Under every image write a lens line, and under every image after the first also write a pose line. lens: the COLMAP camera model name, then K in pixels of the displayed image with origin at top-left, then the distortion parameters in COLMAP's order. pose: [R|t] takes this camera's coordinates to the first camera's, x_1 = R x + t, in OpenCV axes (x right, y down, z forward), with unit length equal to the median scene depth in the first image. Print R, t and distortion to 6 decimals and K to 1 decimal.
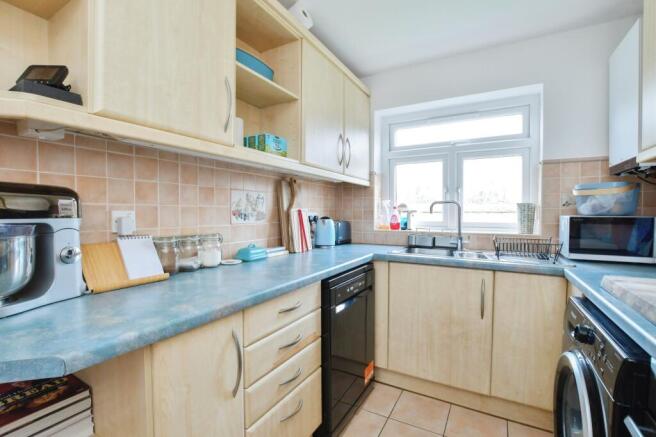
lens RADIAL K [[298.9, 0, 332.1], [0, 298.9, 219.6], [0, 0, 1]] dist [-0.029193, 0.003675]
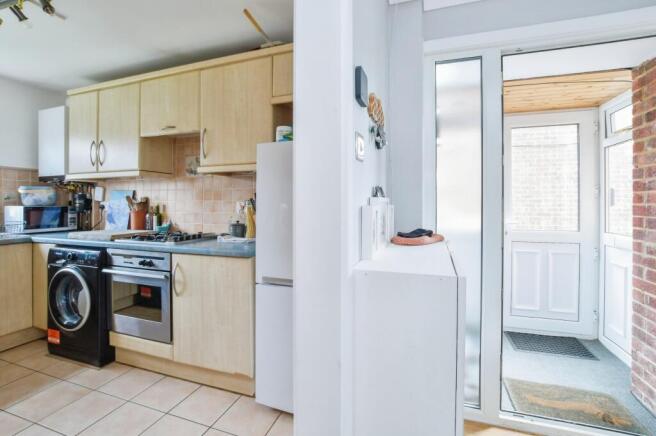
lens RADIAL K [[298.9, 0, 328.5], [0, 298.9, 205.0], [0, 0, 1]] dist [-0.029193, 0.003675]
pose [[-0.164890, -0.010114, 0.986260, -0.784142], [0.024260, 0.999603, 0.014307, -0.000854], [-0.986014, 0.026286, -0.164579, -0.282708]]
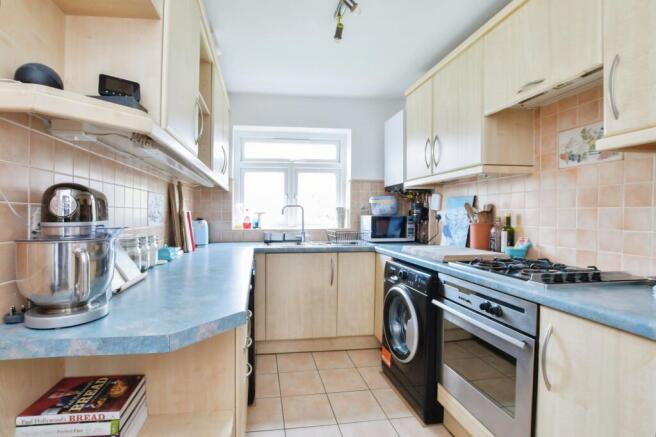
lens RADIAL K [[298.9, 0, 308.5], [0, 298.9, 218.5], [0, 0, 1]] dist [-0.029193, 0.003675]
pose [[0.800740, -0.012168, 0.598888, -0.369073], [0.016815, 0.999856, -0.002167, 0.000807], [-0.598775, 0.011805, 0.800830, -0.099732]]
